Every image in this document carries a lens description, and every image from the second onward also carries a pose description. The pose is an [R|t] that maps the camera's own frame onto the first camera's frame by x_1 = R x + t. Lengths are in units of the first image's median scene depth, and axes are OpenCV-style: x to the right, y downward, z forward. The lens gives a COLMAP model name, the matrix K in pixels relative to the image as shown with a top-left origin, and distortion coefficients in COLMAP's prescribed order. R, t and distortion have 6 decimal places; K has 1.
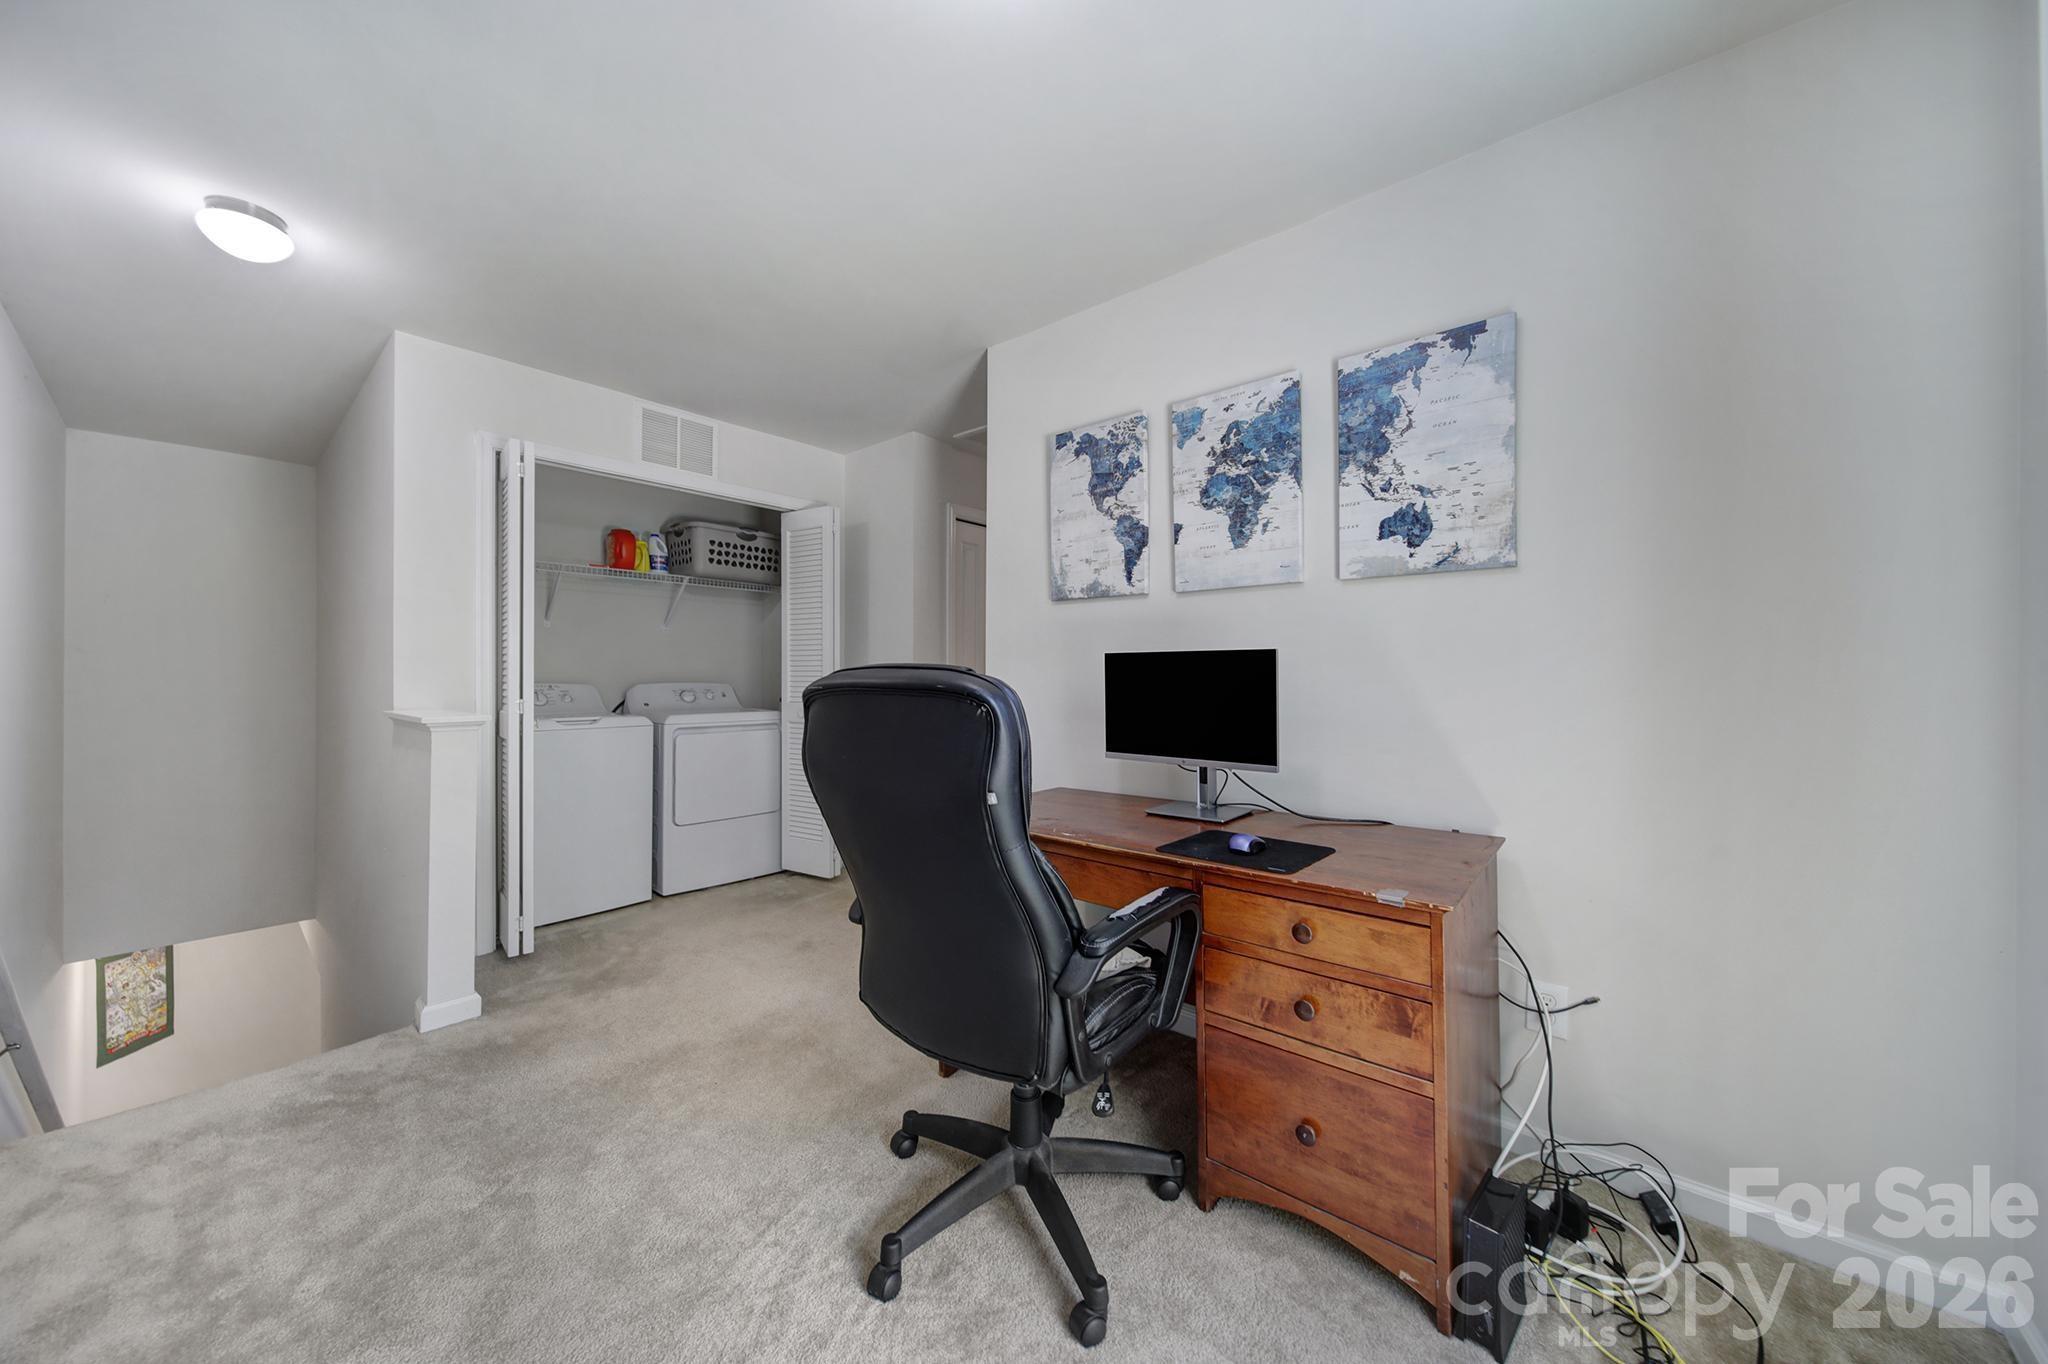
lens RADIAL K [[718.8, 0, 1021.0], [0, 718.8, 666.5], [0, 0, 1]] dist [-0.004184, -0.000826]
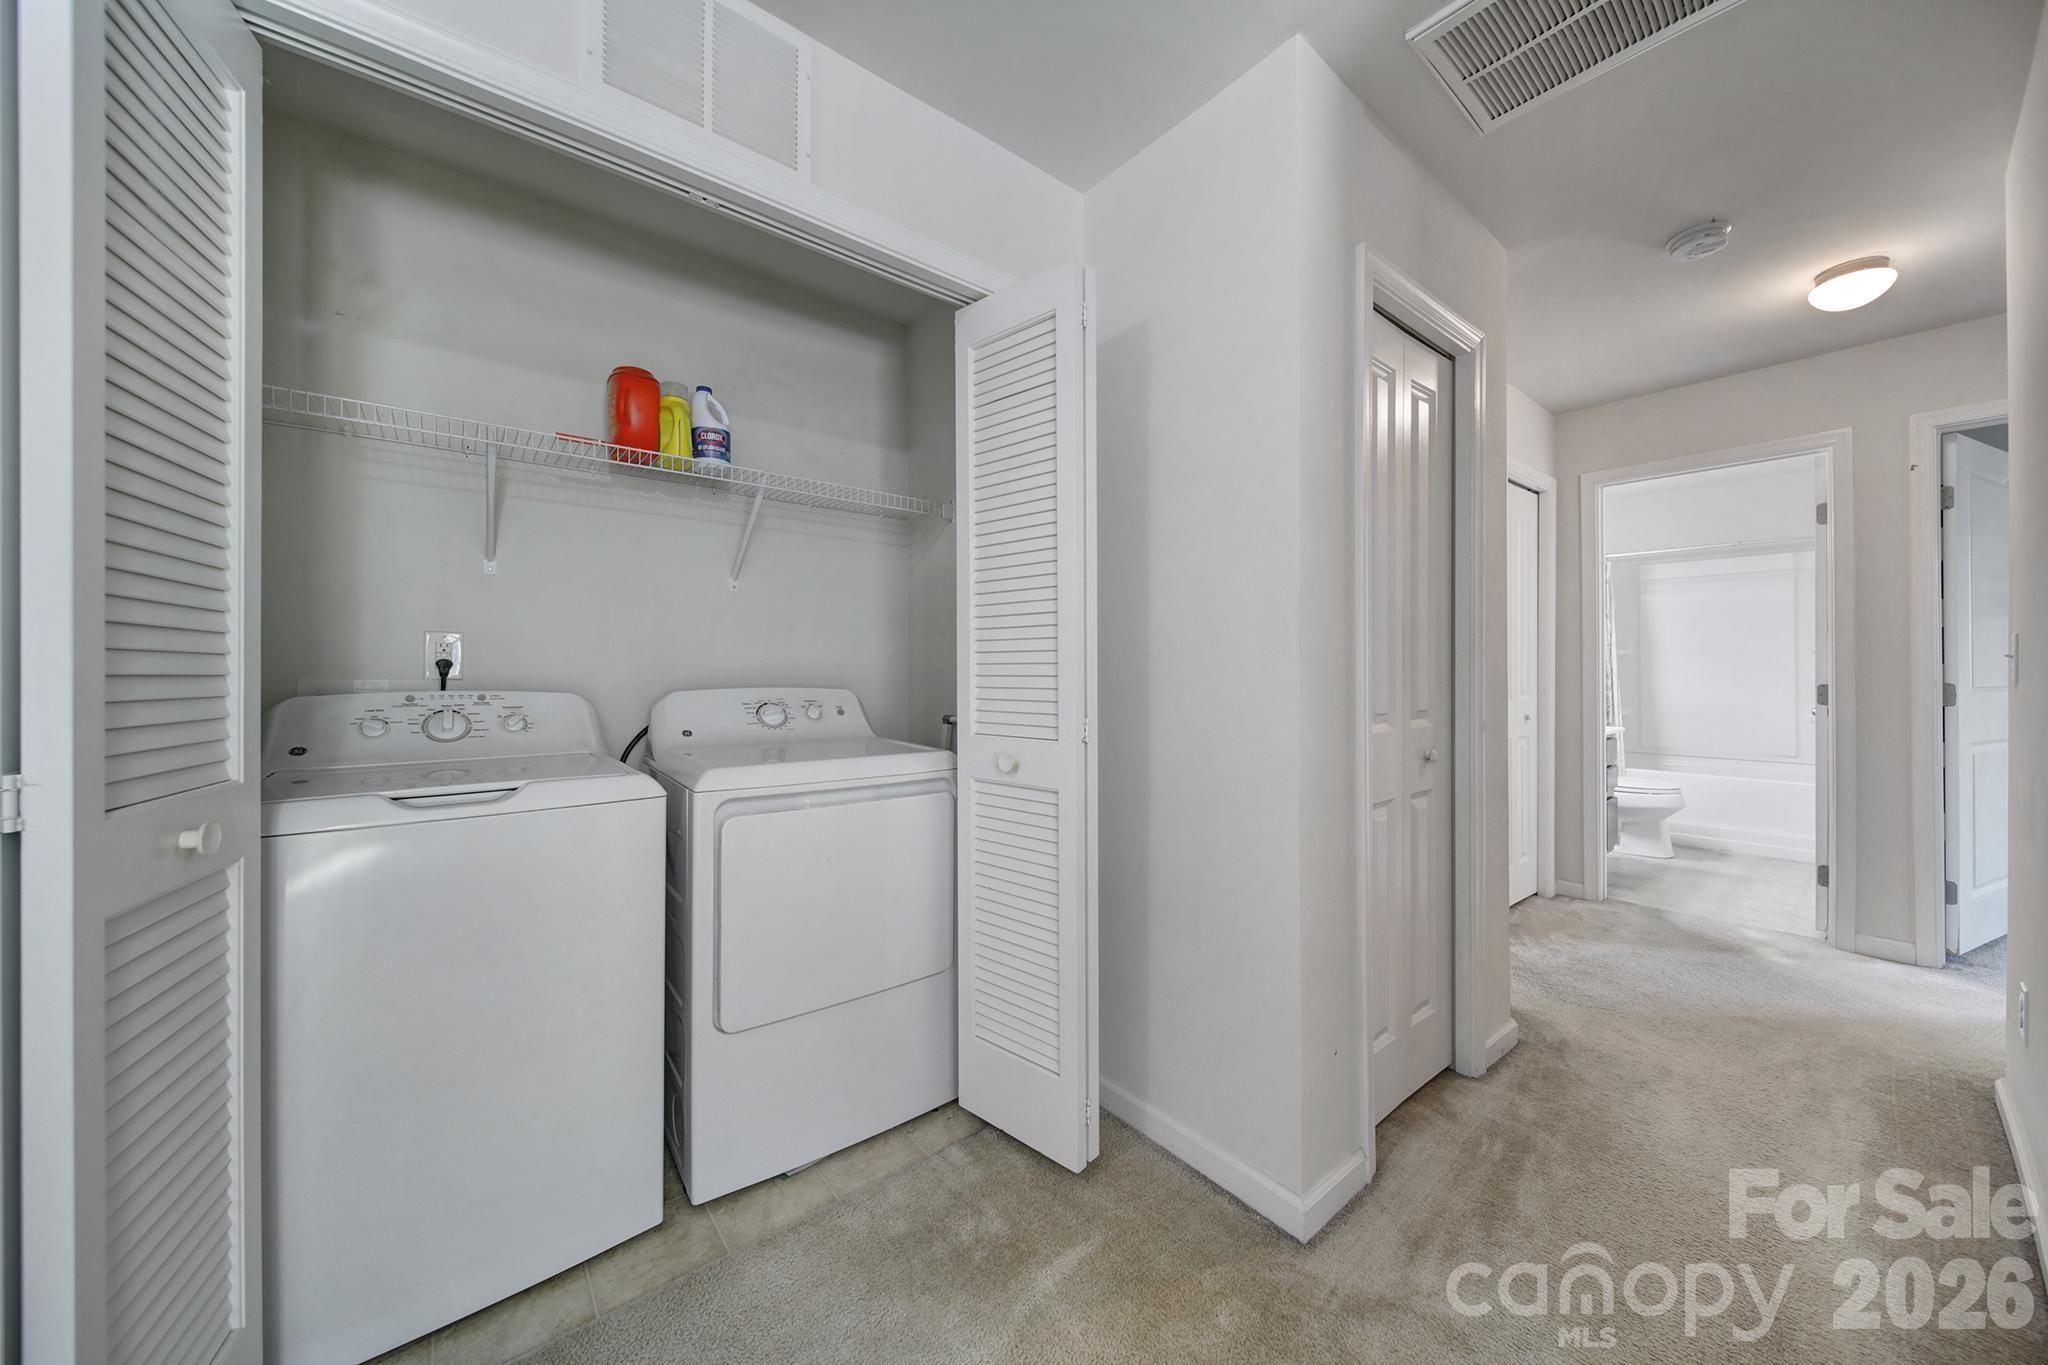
lens RADIAL K [[718.8, 0, 1018.1], [0, 718.8, 665.4], [0, 0, 1]] dist [-0.004184, -0.000826]
pose [[0.984279, -0.003275, -0.176591, -0.398484], [0.004431, 0.999971, 0.006153, 0.009199], [0.176566, -0.006839, 0.984265, 1.039550]]
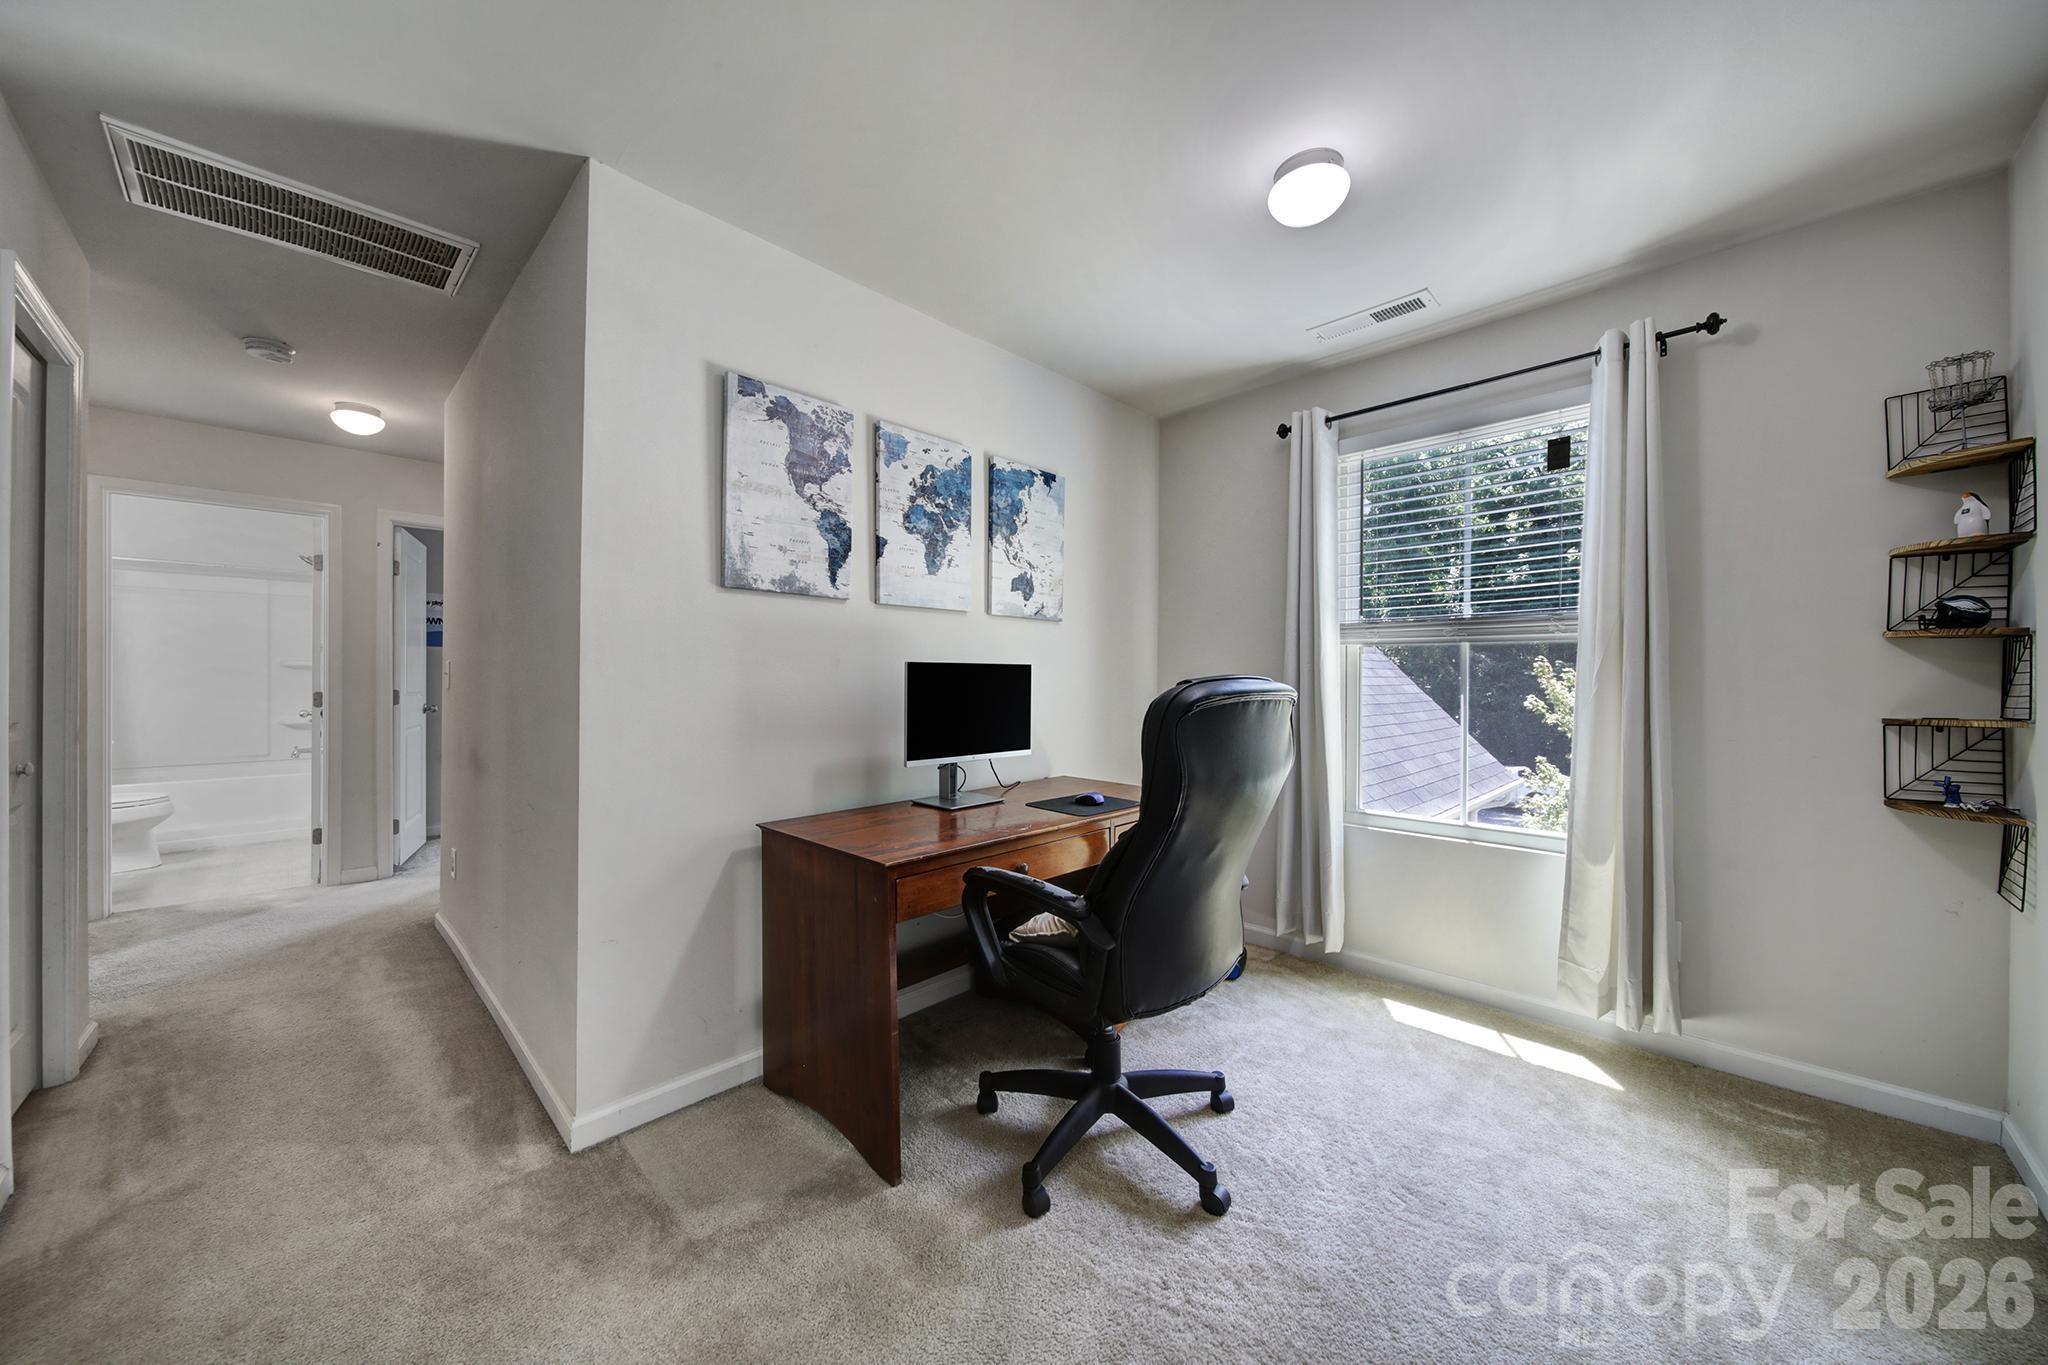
lens RADIAL K [[718.8, 0, 1025.8], [0, 718.8, 681.0], [0, 0, 1]] dist [-0.004184, -0.000826]
pose [[0.061766, -0.001700, 0.998089, -0.829635], [-0.014066, 0.999898, 0.002574, 0.002889], [-0.997992, -0.014198, 0.061736, 0.748617]]
